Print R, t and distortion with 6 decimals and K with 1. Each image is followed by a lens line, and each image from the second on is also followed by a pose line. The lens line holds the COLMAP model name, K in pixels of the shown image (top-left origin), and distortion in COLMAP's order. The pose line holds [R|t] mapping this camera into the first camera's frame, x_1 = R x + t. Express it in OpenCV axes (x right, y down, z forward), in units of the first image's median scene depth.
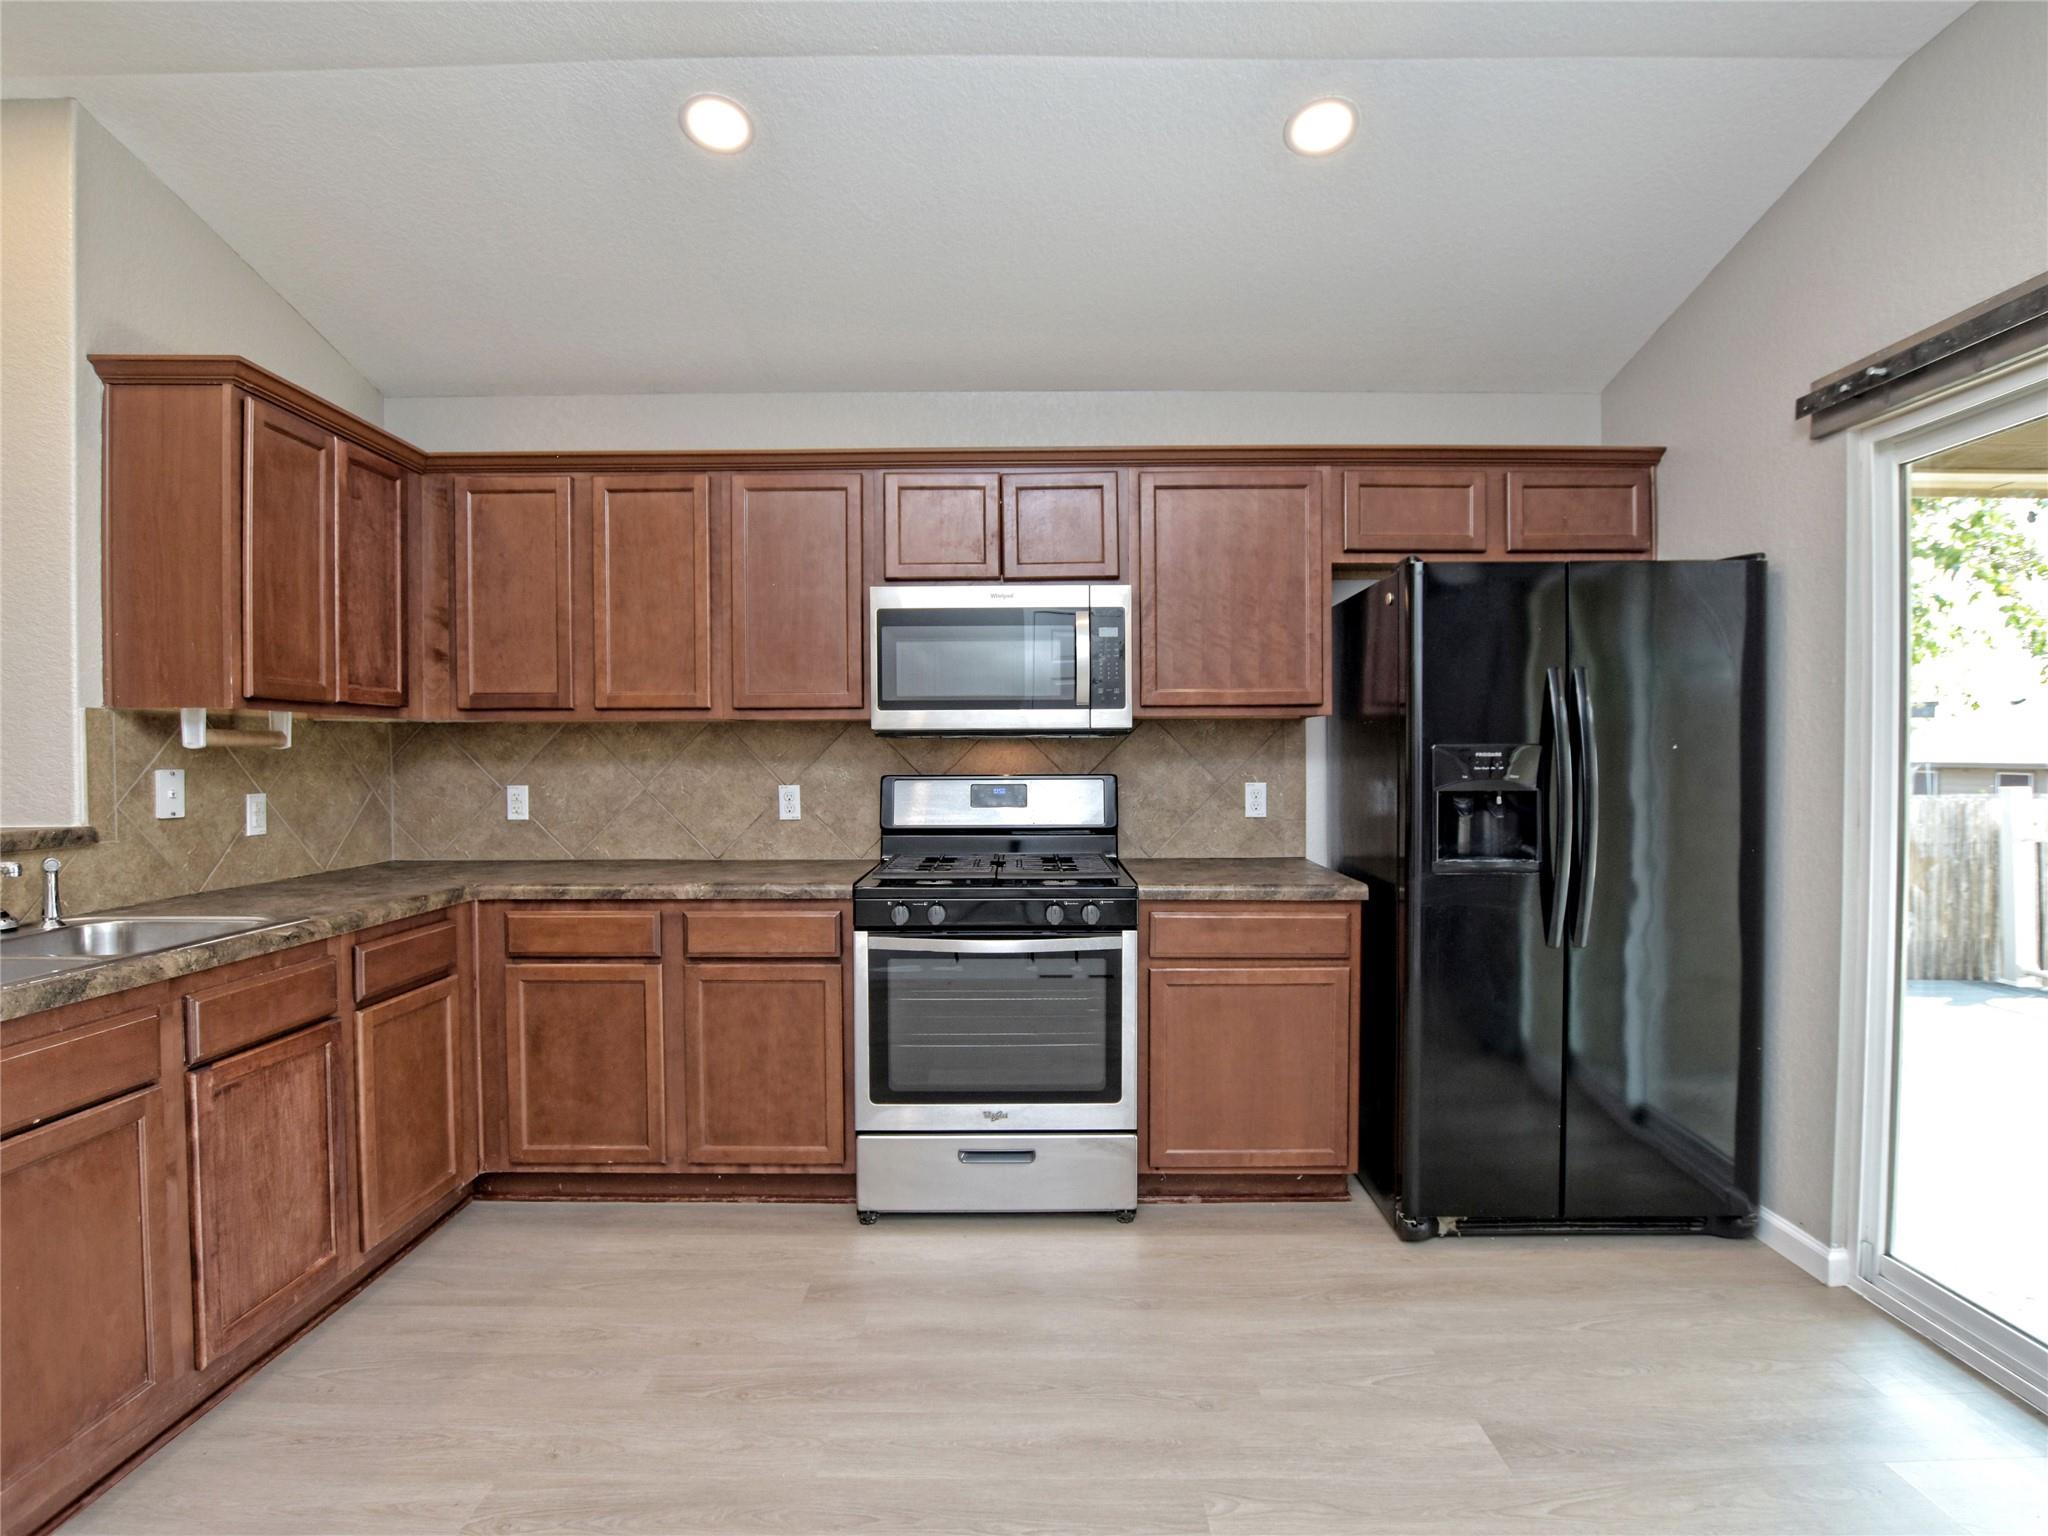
lens RADIAL K [[1014.9, 0, 1026.8], [0, 1014.9, 775.2], [0, 0, 1]] dist [-0.039080, 0.005455]
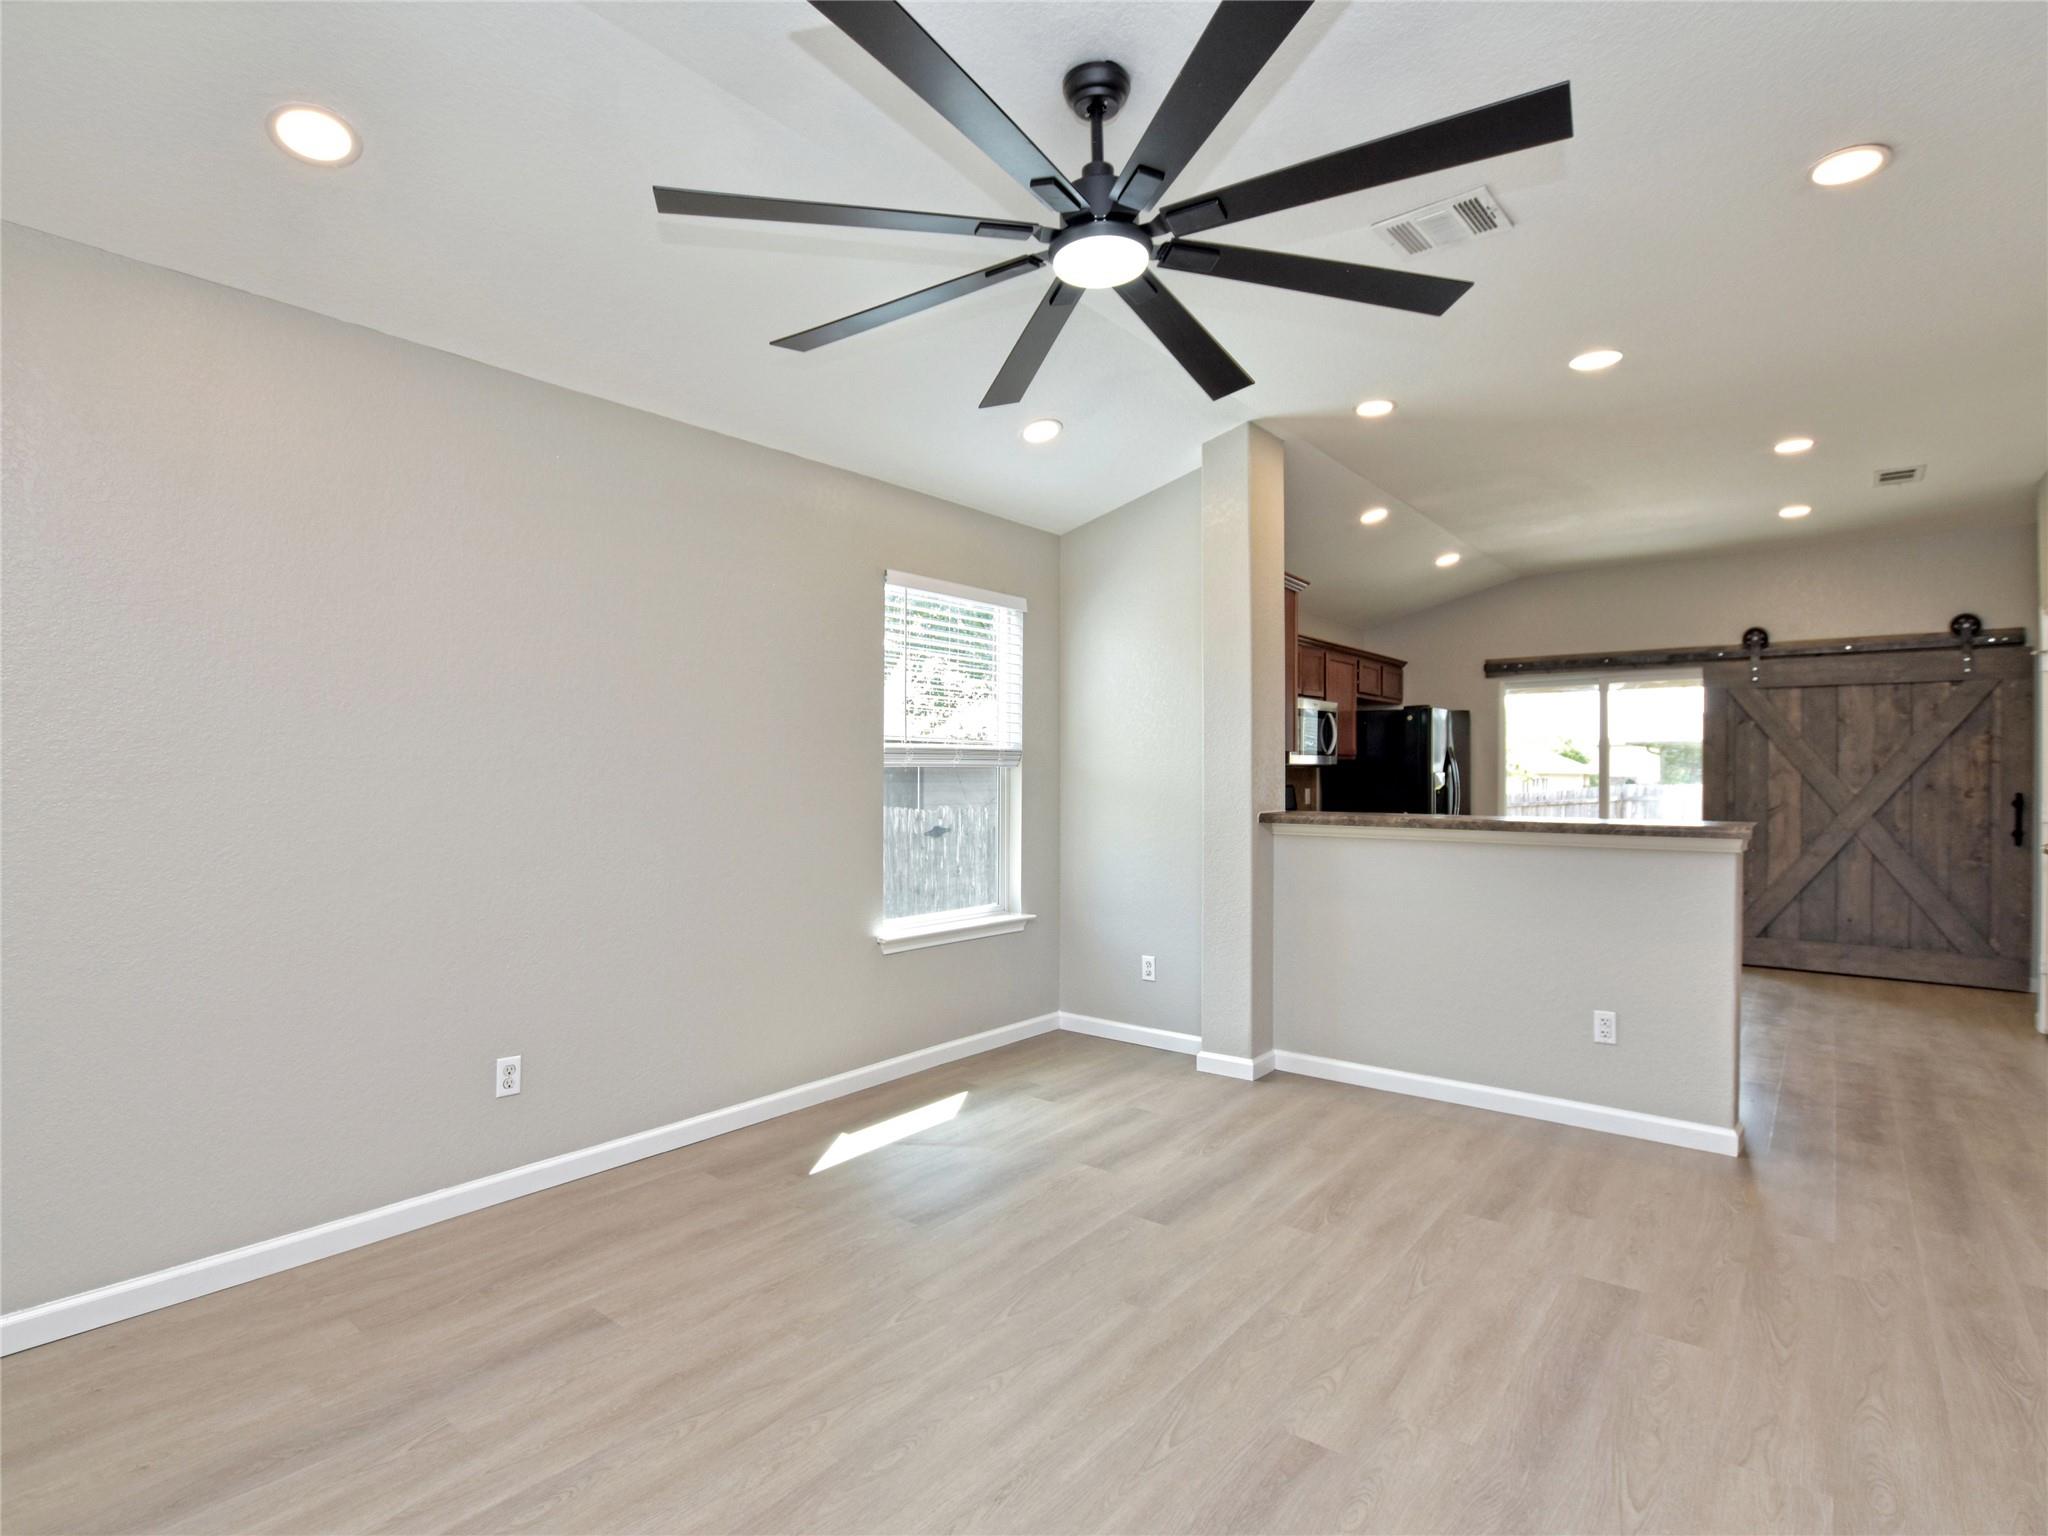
lens RADIAL K [[1014.9, 0, 1026.8], [0, 1014.9, 775.2], [0, 0, 1]] dist [-0.039080, 0.005455]
pose [[0.627189, 0.004183, 0.778856, -2.284975], [0.012621, 0.999800, -0.015532, 0.005540], [-0.778765, 0.019572, 0.627011, 0.110124]]
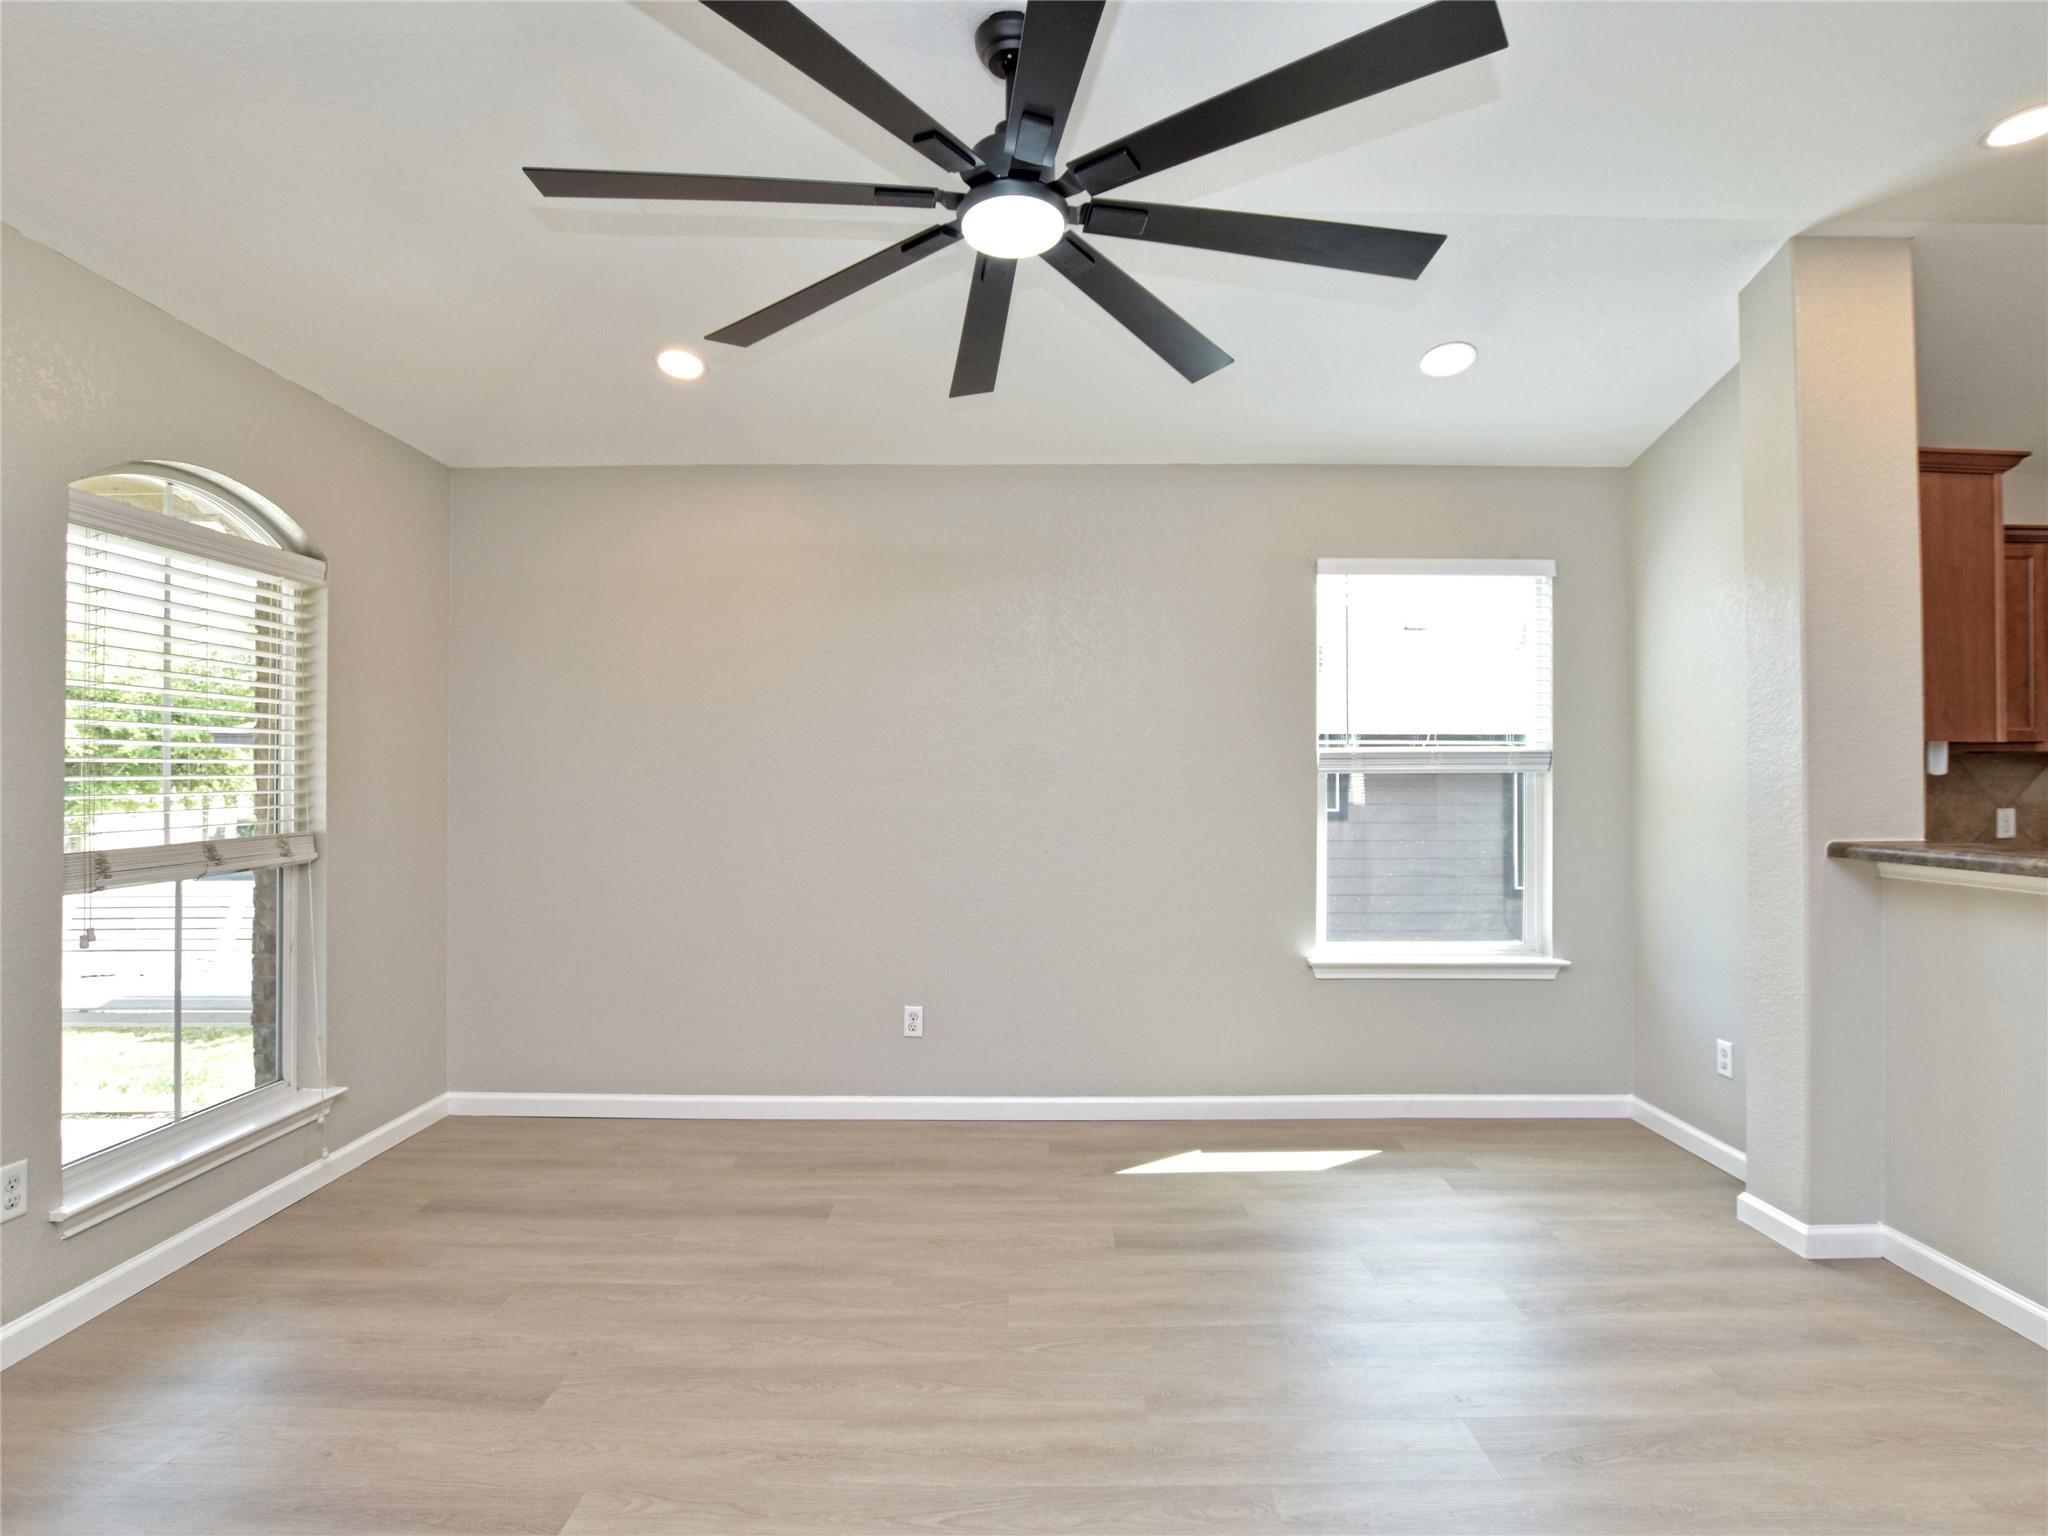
lens RADIAL K [[1014.9, 0, 1026.8], [0, 1014.9, 775.2], [0, 0, 1]] dist [-0.039080, 0.005455]
pose [[0.999985, 0.003602, -0.004209, -1.641803], [-0.003719, 0.999595, -0.028226, 0.009294], [0.004106, 0.028242, 0.999593, -0.156008]]
